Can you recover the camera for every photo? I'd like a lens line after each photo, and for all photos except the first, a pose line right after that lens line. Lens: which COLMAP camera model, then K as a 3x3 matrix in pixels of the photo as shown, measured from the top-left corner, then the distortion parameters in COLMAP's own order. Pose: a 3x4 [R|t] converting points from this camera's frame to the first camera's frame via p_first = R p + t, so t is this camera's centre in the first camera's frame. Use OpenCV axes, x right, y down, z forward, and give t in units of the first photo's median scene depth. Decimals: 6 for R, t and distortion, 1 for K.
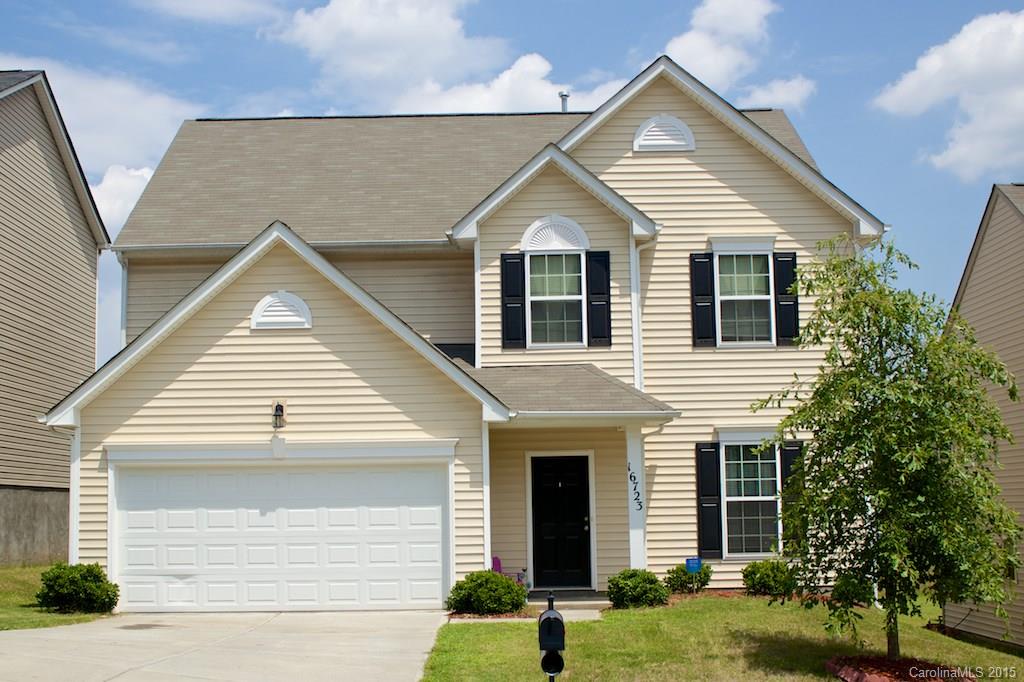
lens RADIAL K [[1299.7, 0, 512.0], [0, 1299.7, 341.0], [0, 0, 1]] dist [0.008993, 0.021430]
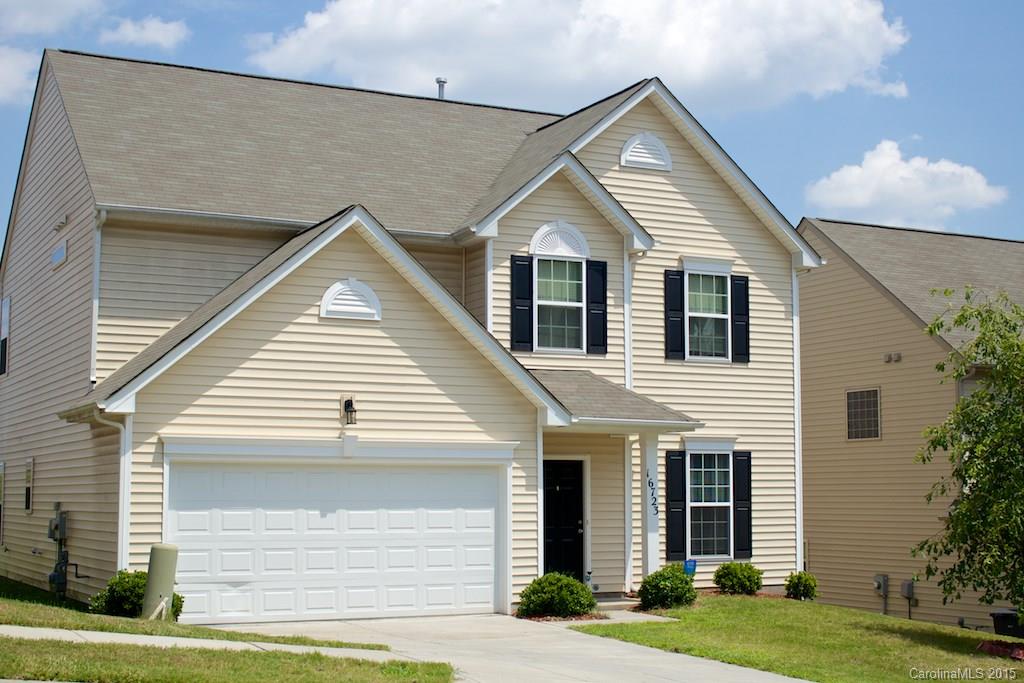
lens RADIAL K [[1504.3, 0, 512.0], [0, 1504.3, 328.0], [0, 0, 1]] dist [0.002673, -0.010631]
pose [[0.884091, 0.064080, 0.462901, -0.539821], [-0.065988, 0.997747, -0.012088, 0.002400], [-0.462633, -0.019860, 0.886328, -0.016978]]
